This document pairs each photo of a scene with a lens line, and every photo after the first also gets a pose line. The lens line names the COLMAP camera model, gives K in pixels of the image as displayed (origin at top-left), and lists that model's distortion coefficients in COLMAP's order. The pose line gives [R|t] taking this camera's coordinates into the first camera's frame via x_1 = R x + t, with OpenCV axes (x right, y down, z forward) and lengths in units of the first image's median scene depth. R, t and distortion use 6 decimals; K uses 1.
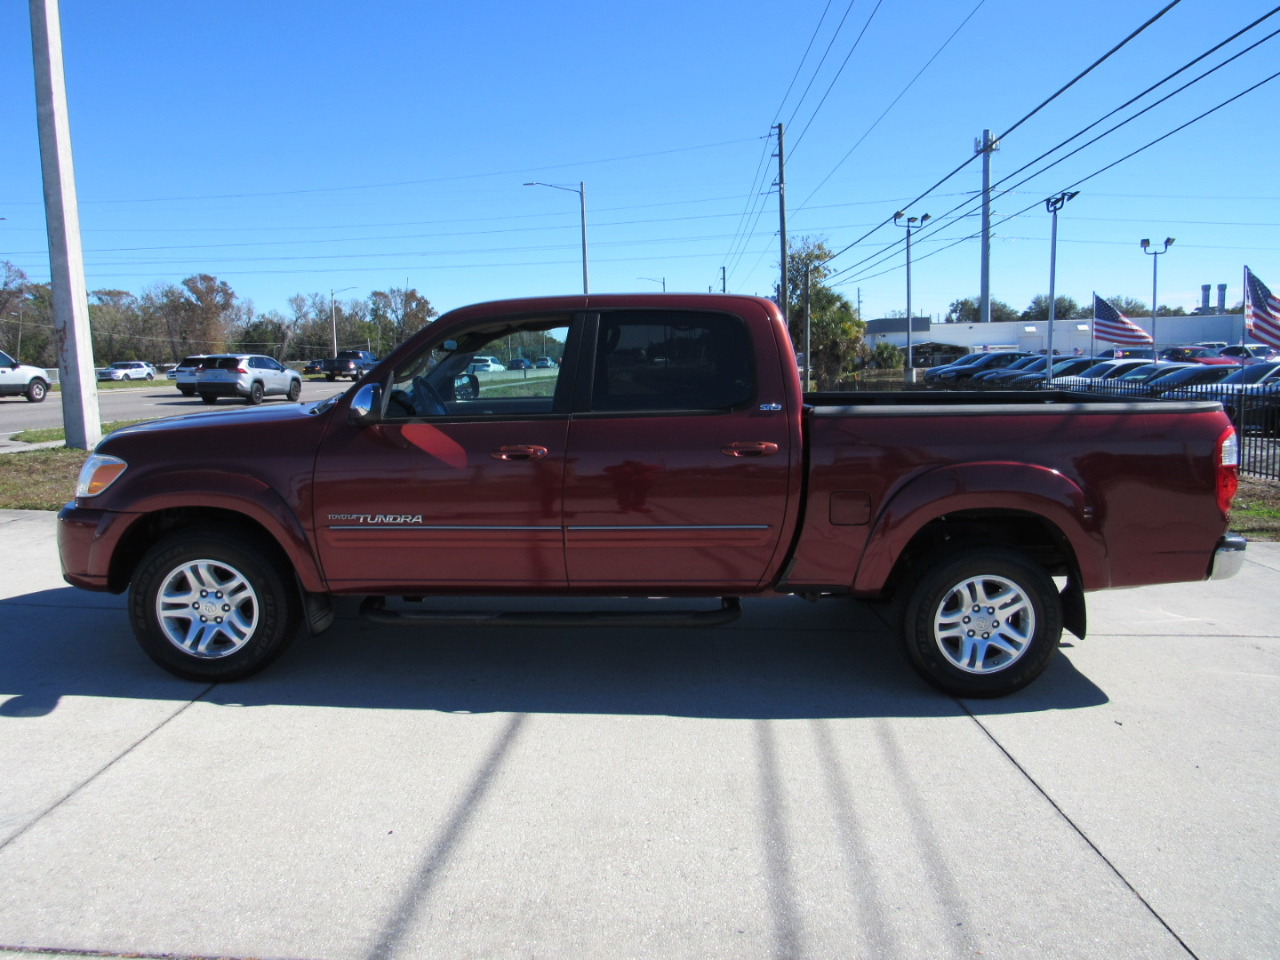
lens RADIAL K [[974.6, 0, 640.0], [0, 974.6, 480.0], [0, 0, 1]] dist [0.001937, -0.001914]
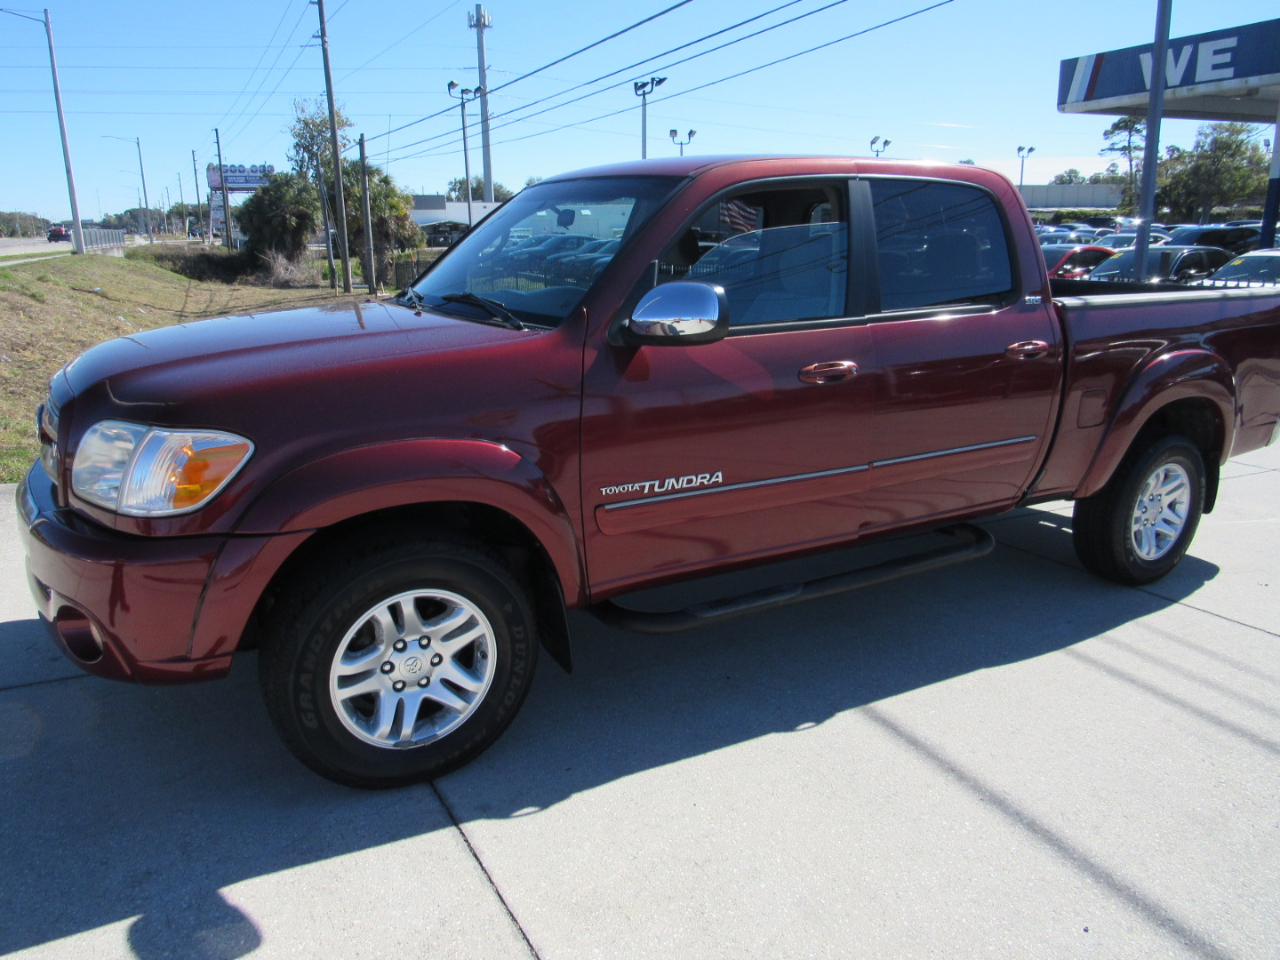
lens RADIAL K [[947.1, 0, 699.7], [0, 947.1, 488.2], [0, 0, 1]] dist [-0.011276, -0.013795]
pose [[0.843149, -0.125914, 0.522729, -0.581072], [0.054111, 0.987128, 0.150498, -0.053859], [-0.534950, -0.098607, 0.839110, 0.430514]]
